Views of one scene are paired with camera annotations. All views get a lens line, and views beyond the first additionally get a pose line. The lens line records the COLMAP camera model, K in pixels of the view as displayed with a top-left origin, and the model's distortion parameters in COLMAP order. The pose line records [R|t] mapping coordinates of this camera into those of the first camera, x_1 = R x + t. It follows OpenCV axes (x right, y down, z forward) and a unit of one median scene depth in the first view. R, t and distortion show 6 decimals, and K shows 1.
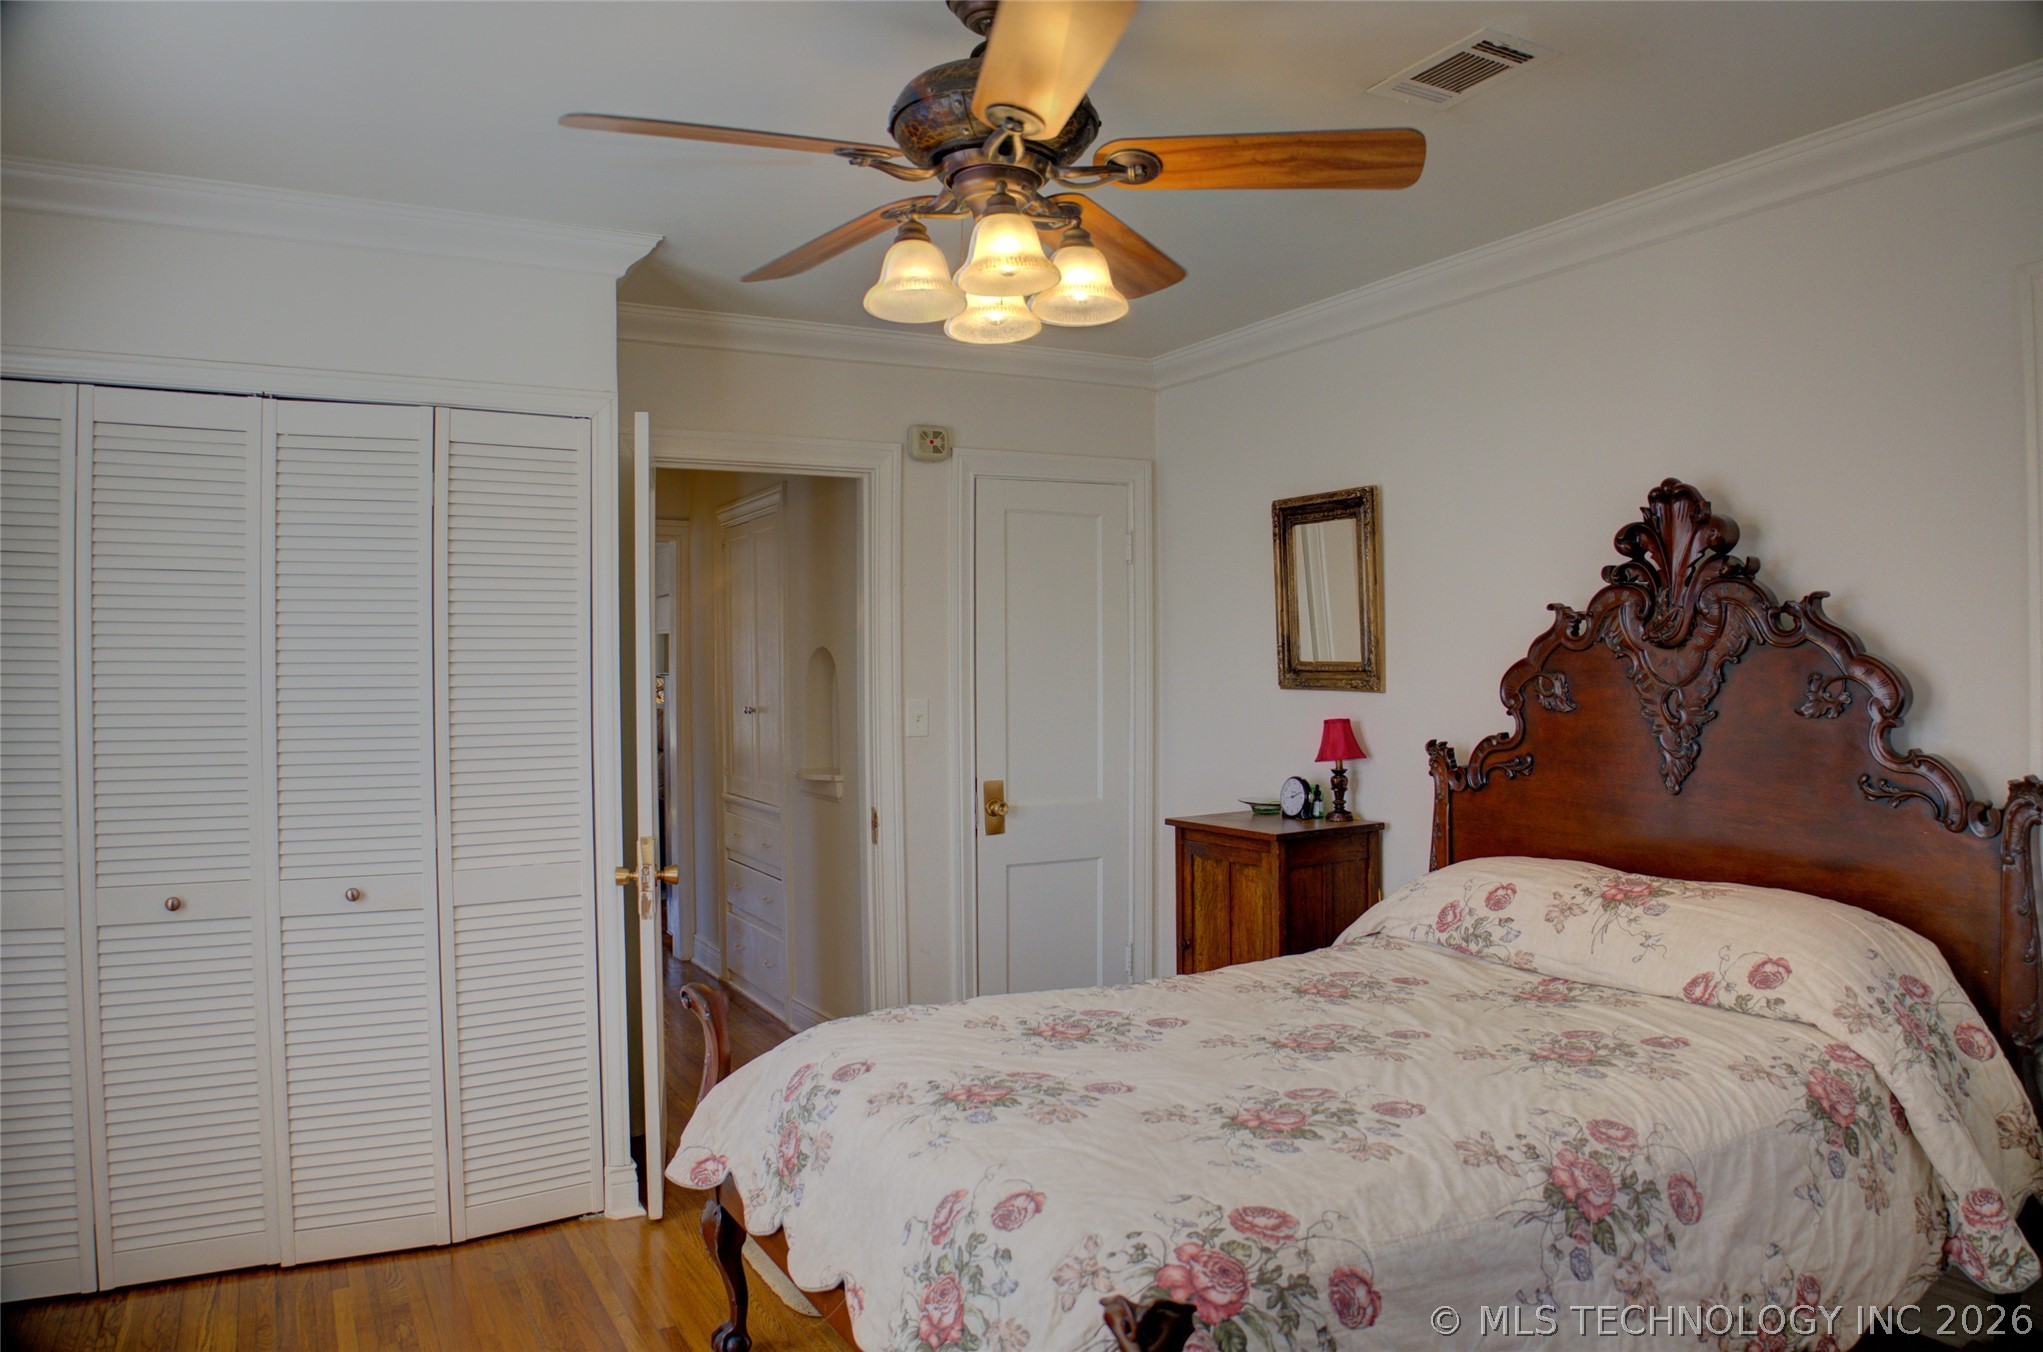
lens RADIAL K [[1384.8, 0, 1021.5], [0, 1384.8, 676.0], [0, 0, 1]] dist [-0.184914, 0.089110]
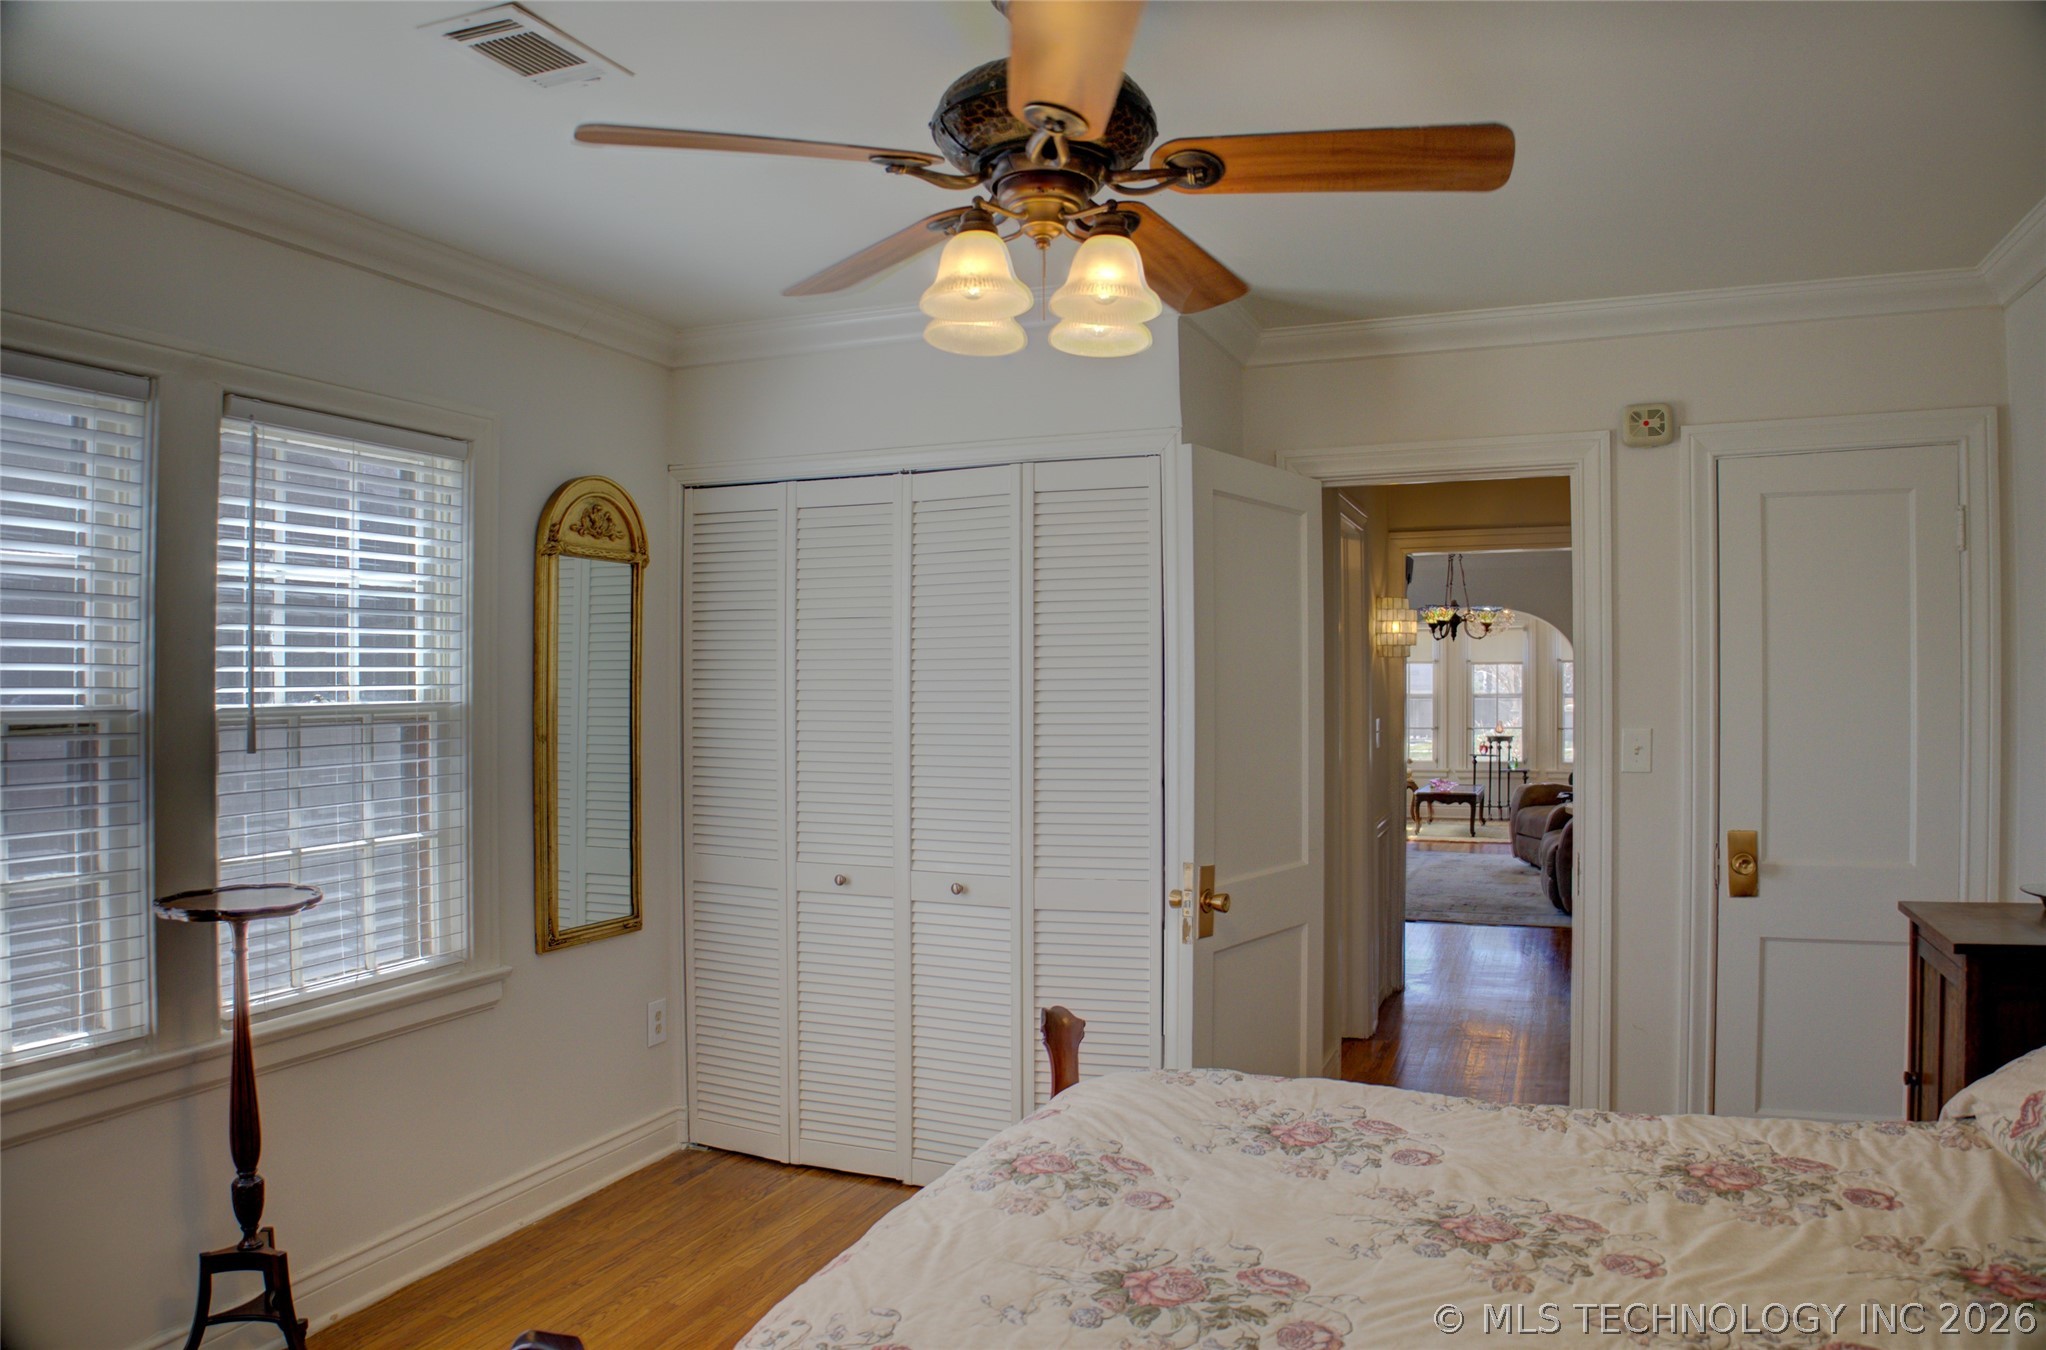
lens RADIAL K [[1381.7, 0, 1023.0], [0, 1381.7, 675.0], [0, 0, 1]] dist [-0.108608, 0.005480]
pose [[0.625945, 0.002070, -0.779864, 0.584799], [0.001048, 0.999993, 0.003496, -0.033668], [0.779866, -0.003006, 0.625939, 0.324861]]
